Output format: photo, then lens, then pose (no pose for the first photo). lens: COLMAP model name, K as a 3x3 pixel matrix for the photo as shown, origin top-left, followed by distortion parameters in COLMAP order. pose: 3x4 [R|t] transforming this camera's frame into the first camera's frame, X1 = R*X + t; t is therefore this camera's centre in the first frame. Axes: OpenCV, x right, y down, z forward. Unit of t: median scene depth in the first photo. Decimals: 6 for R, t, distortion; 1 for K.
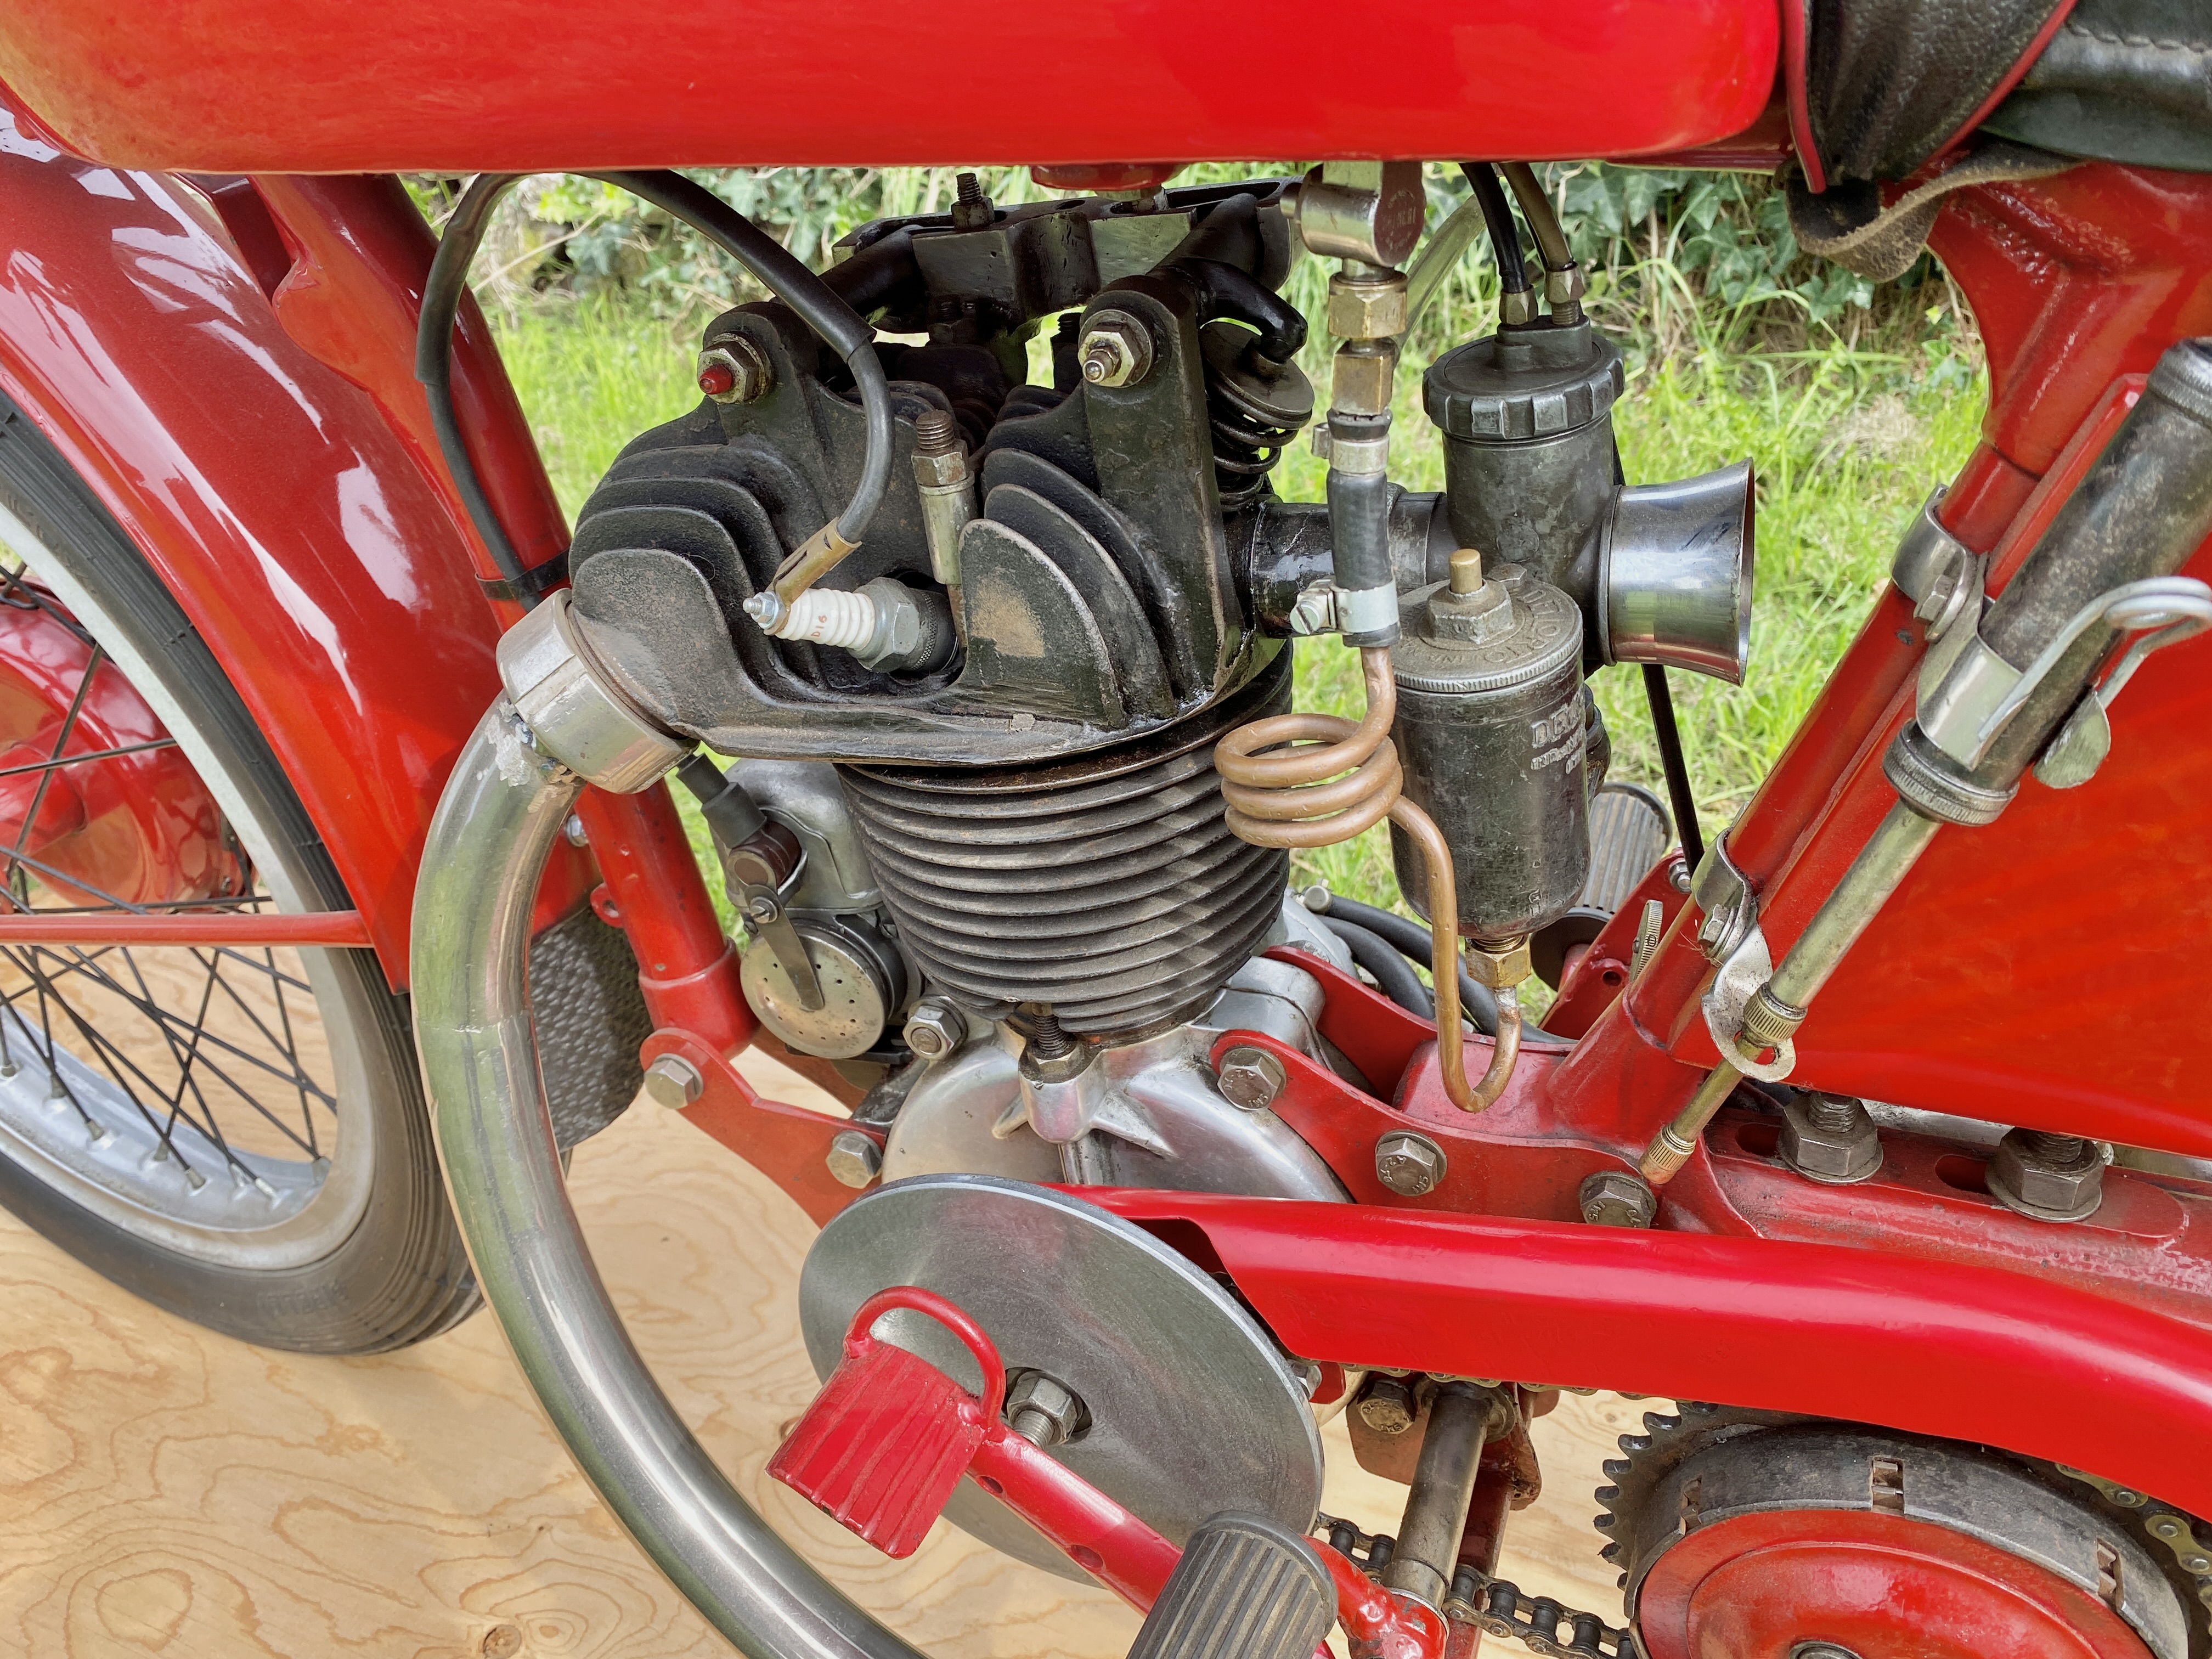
lens RADIAL K [[1696.2, 0, 1097.1], [0, 1696.2, 812.9], [0, 0, 1]] dist [0.009344, -0.006371]
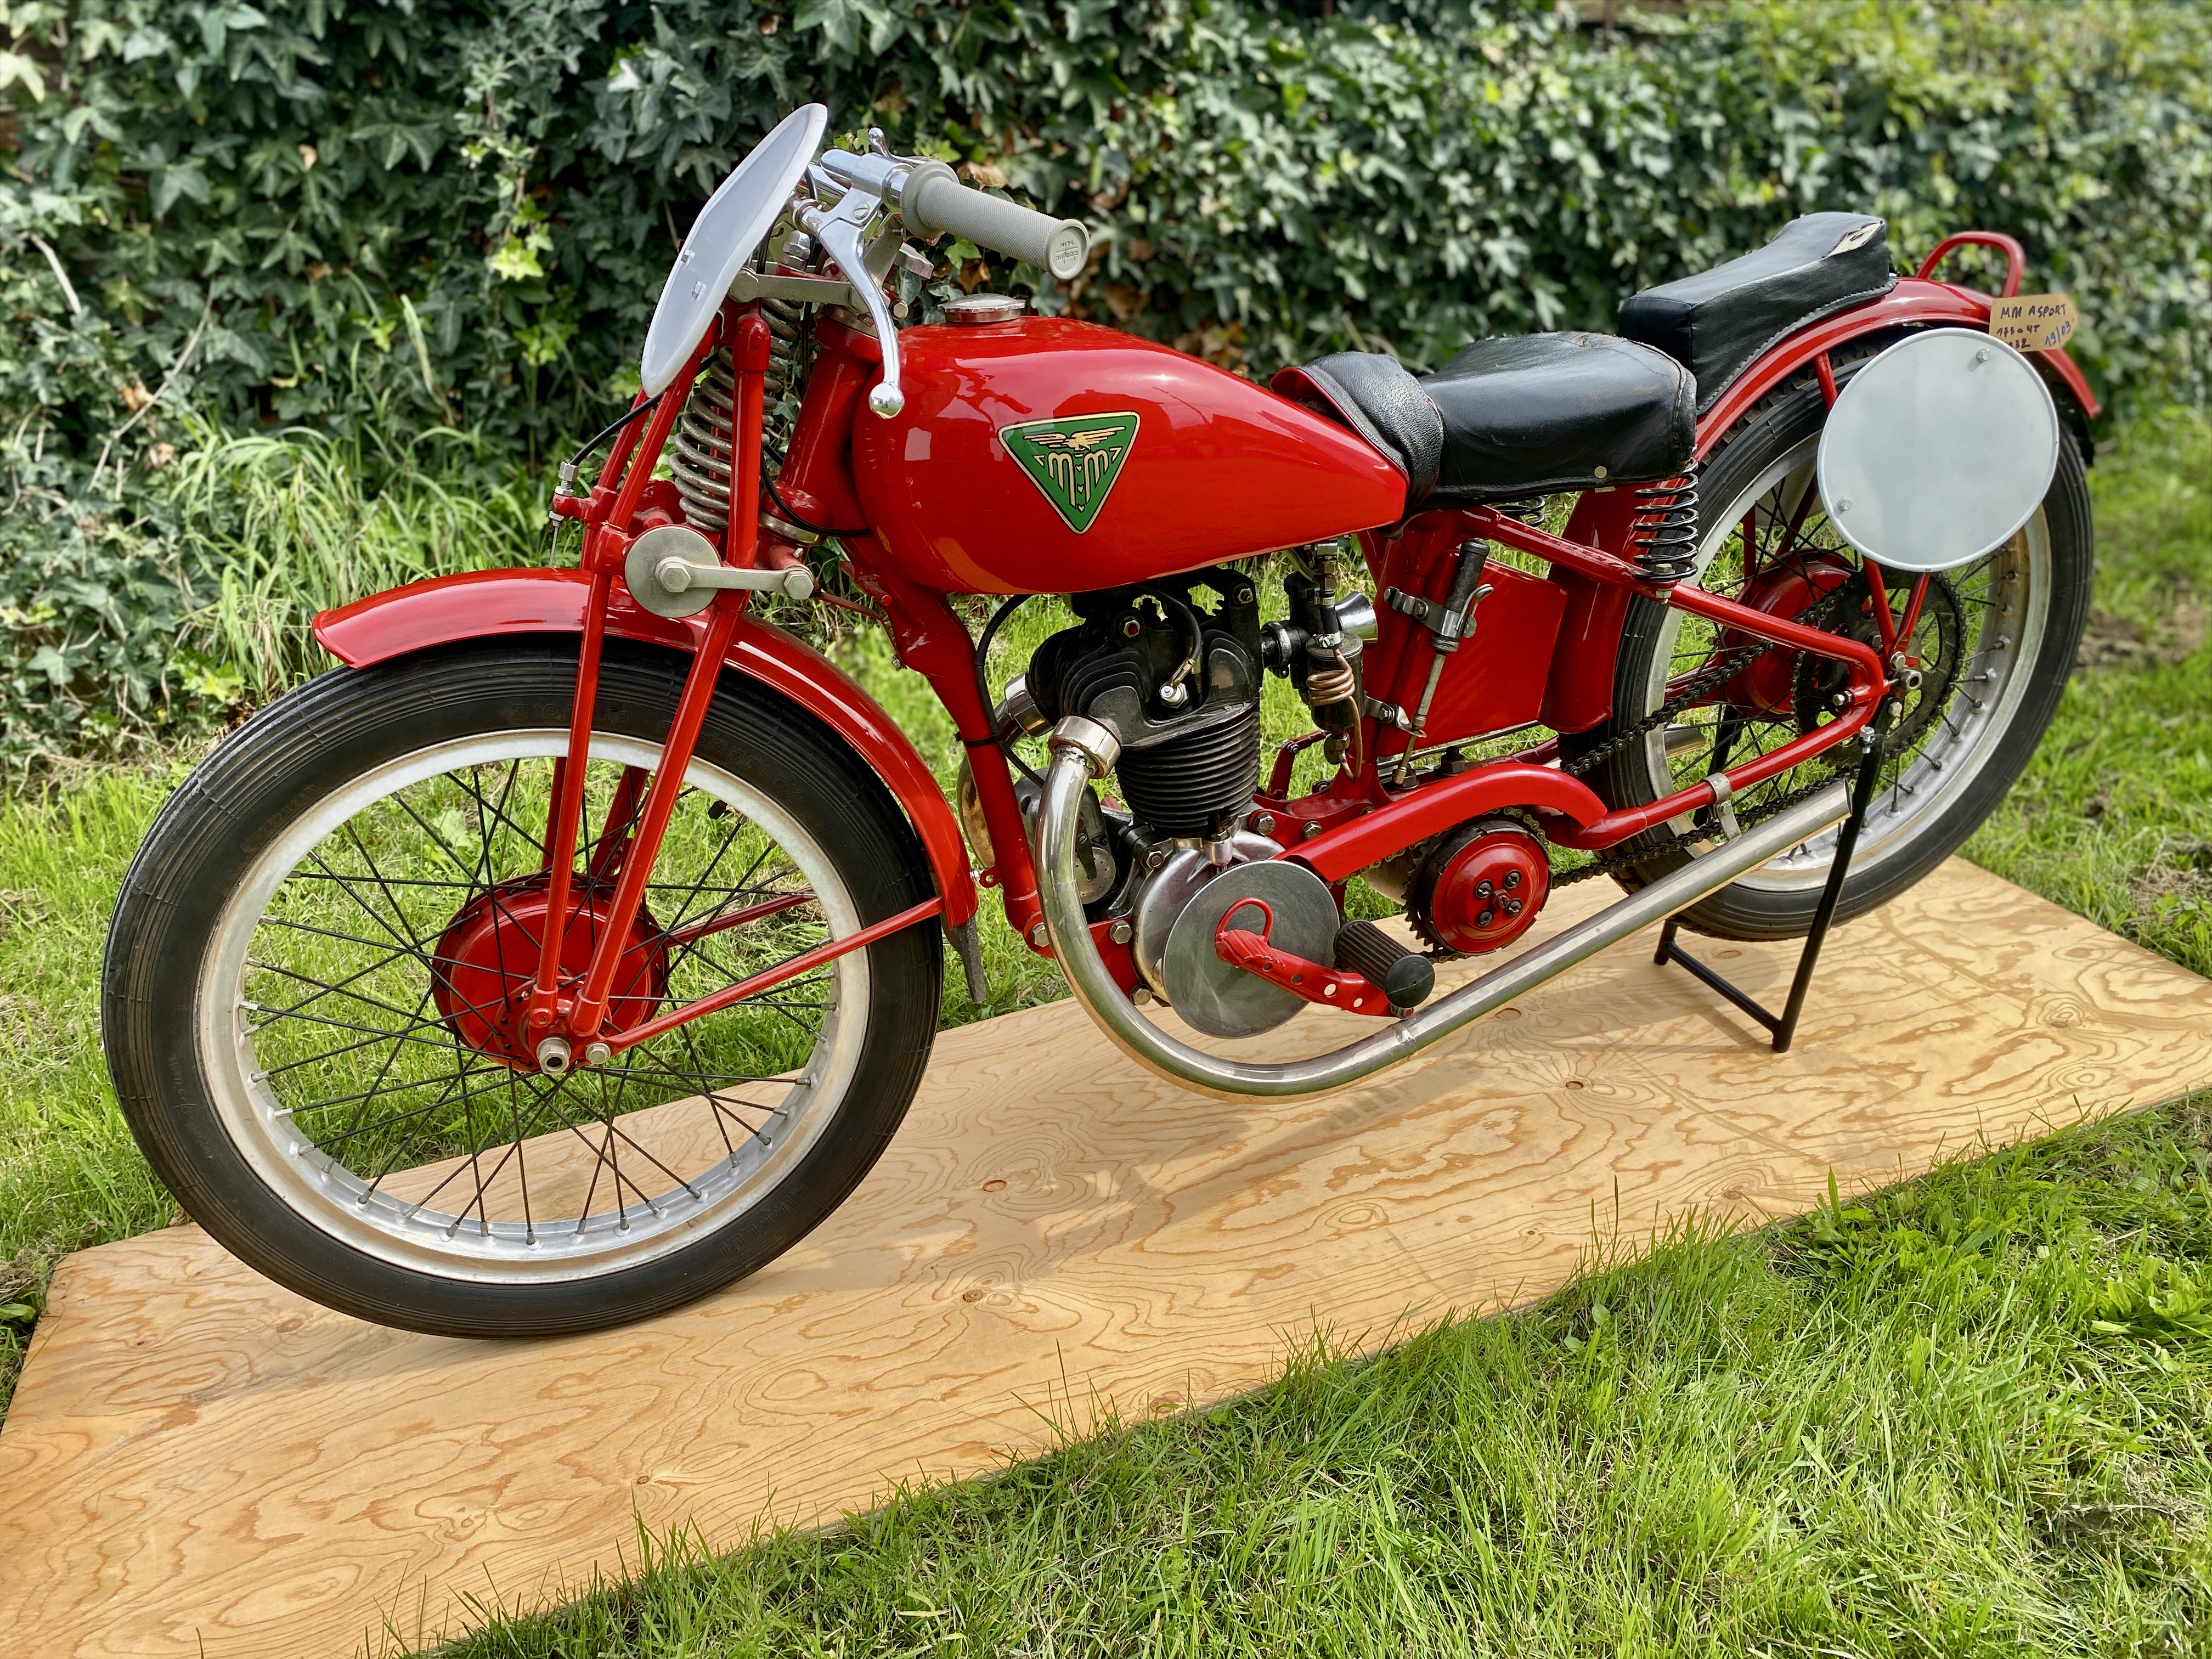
lens RADIAL K [[1700.6, 0, 1102.8], [0, 1700.6, 804.2], [0, 0, 1]] dist [0.021844, -0.010023]
pose [[0.720900, -0.258557, 0.643002, -2.346951], [0.373930, 0.926277, -0.046766, 0.180858], [-0.583506, 0.274152, 0.764435, -1.311110]]
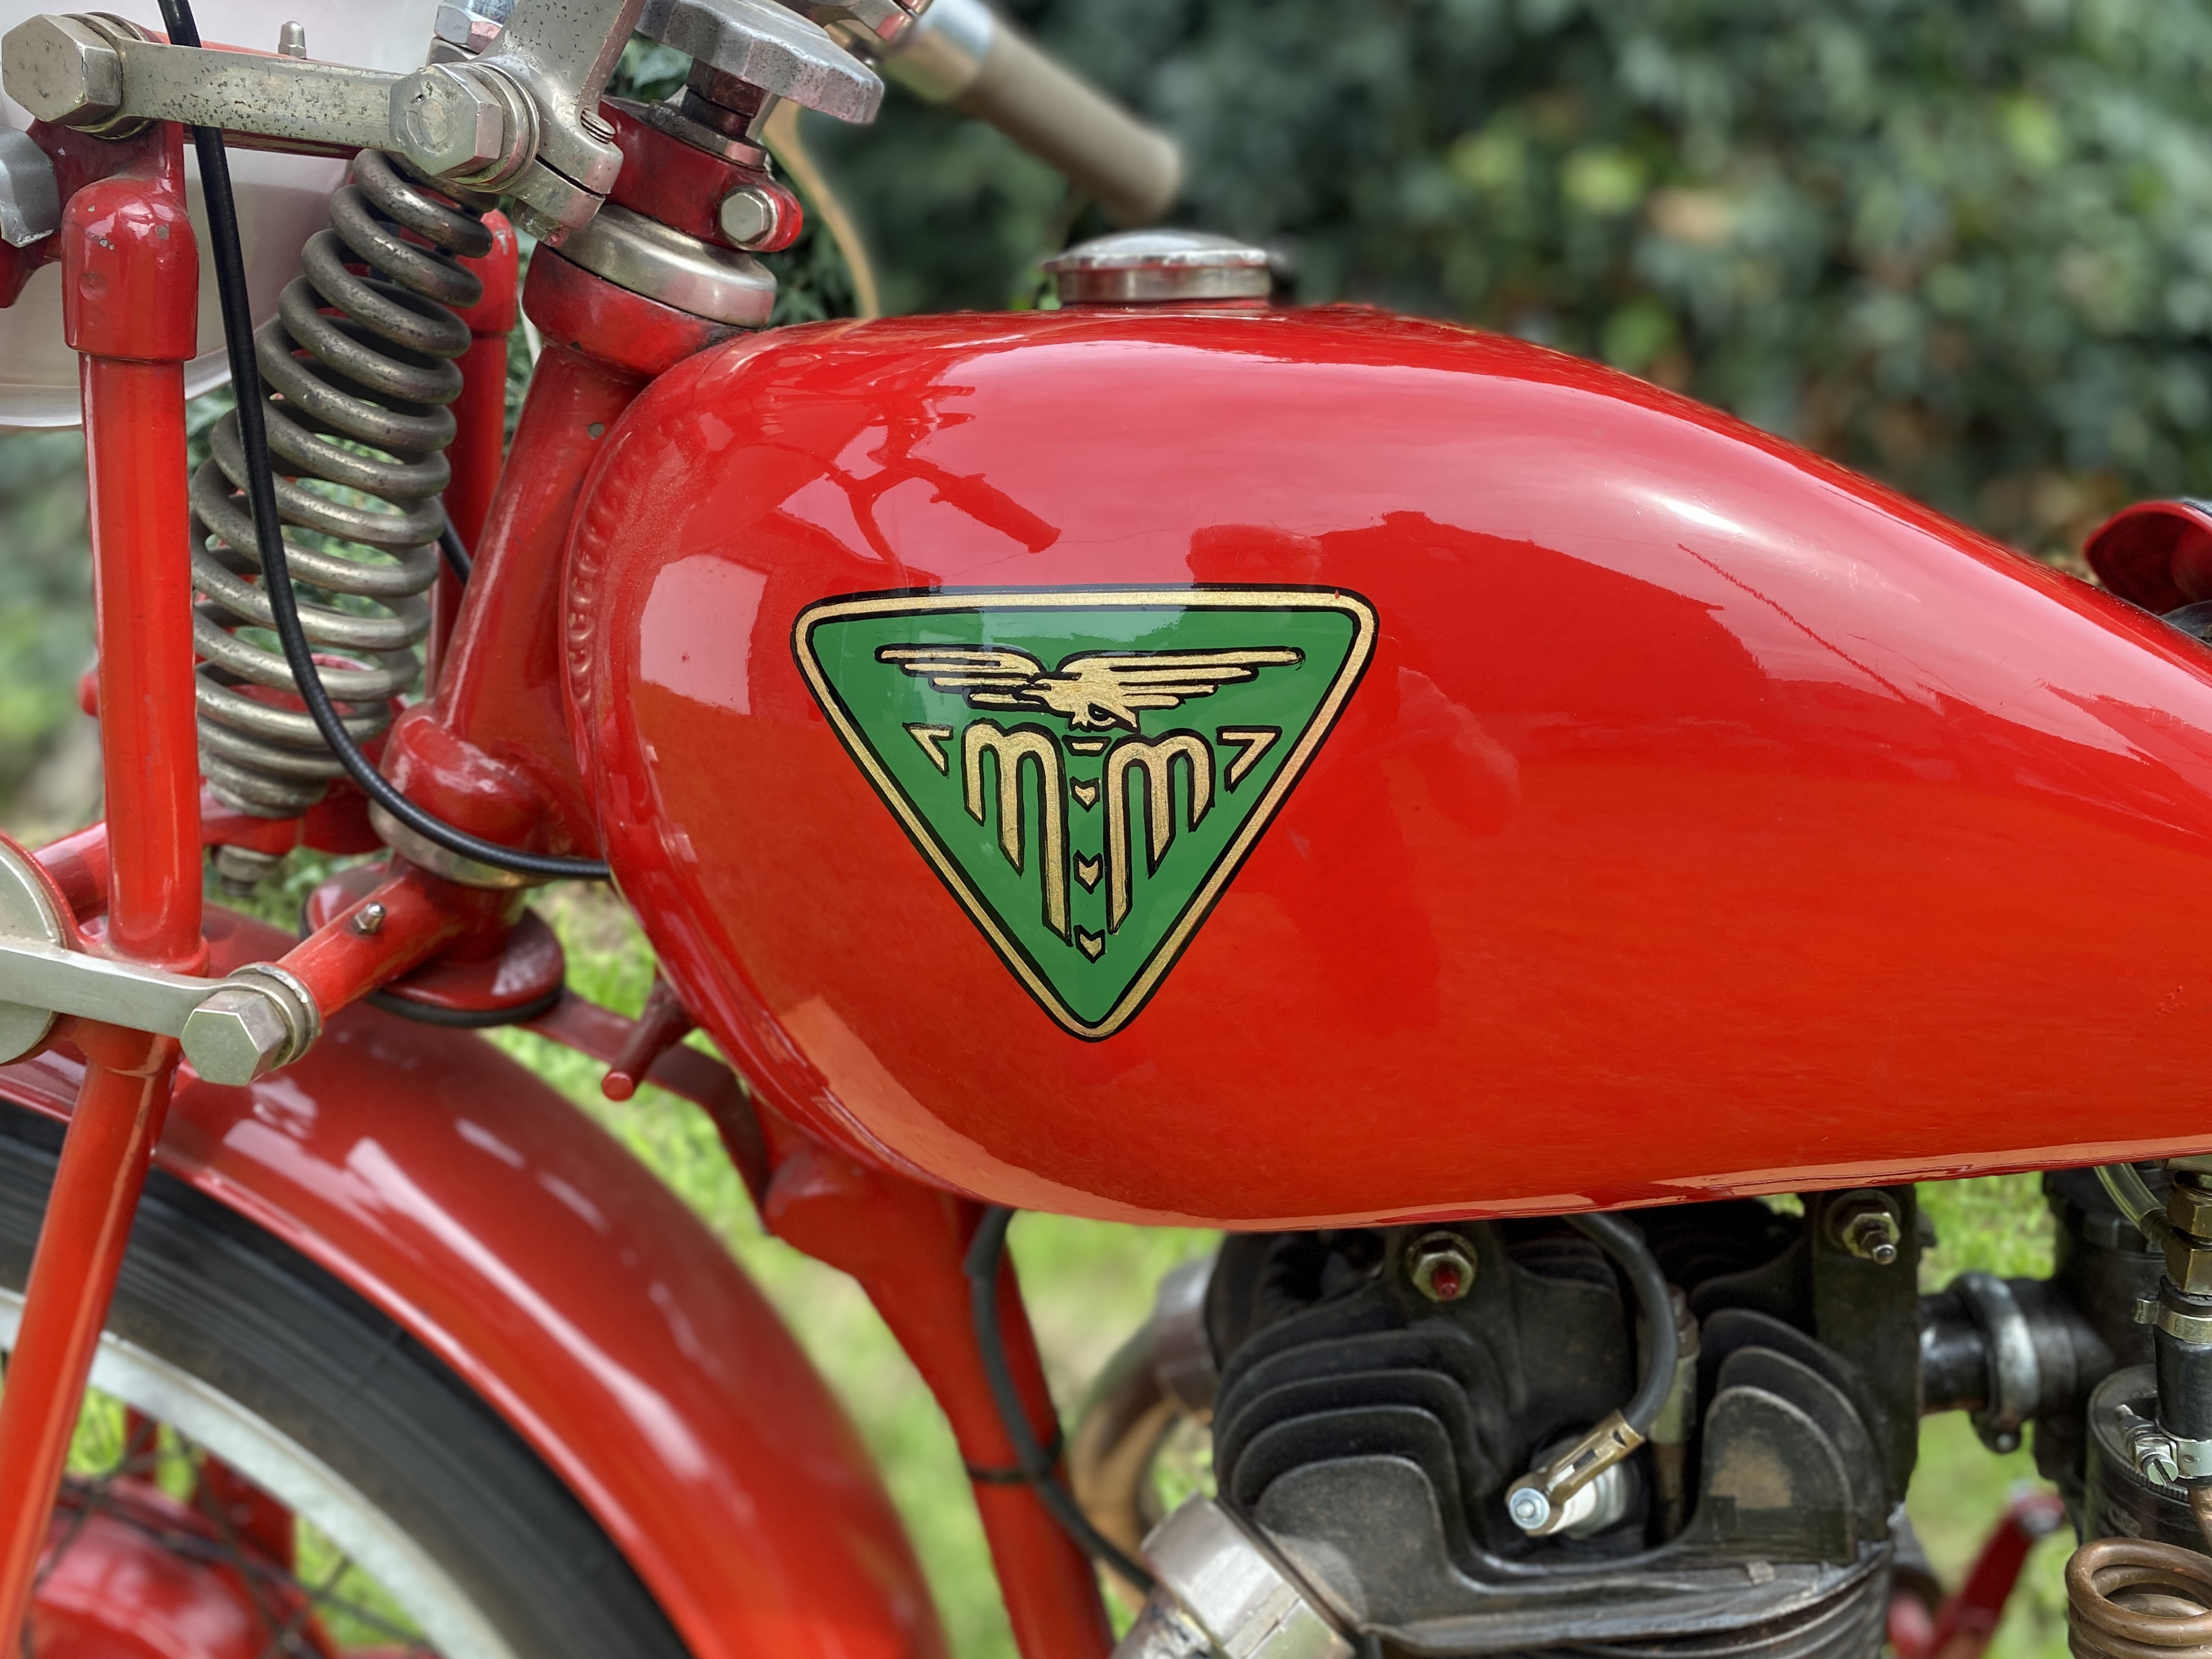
lens RADIAL K [[1794.6, 0, 1108.7], [0, 1794.6, 824.3], [0, 0, 1]] dist [0.000365, -0.000960]
pose [[0.949958, -0.080608, 0.301797, -0.682712], [0.156860, 0.958586, -0.237713, -0.280048], [-0.270136, 0.273157, 0.923261, -0.001767]]
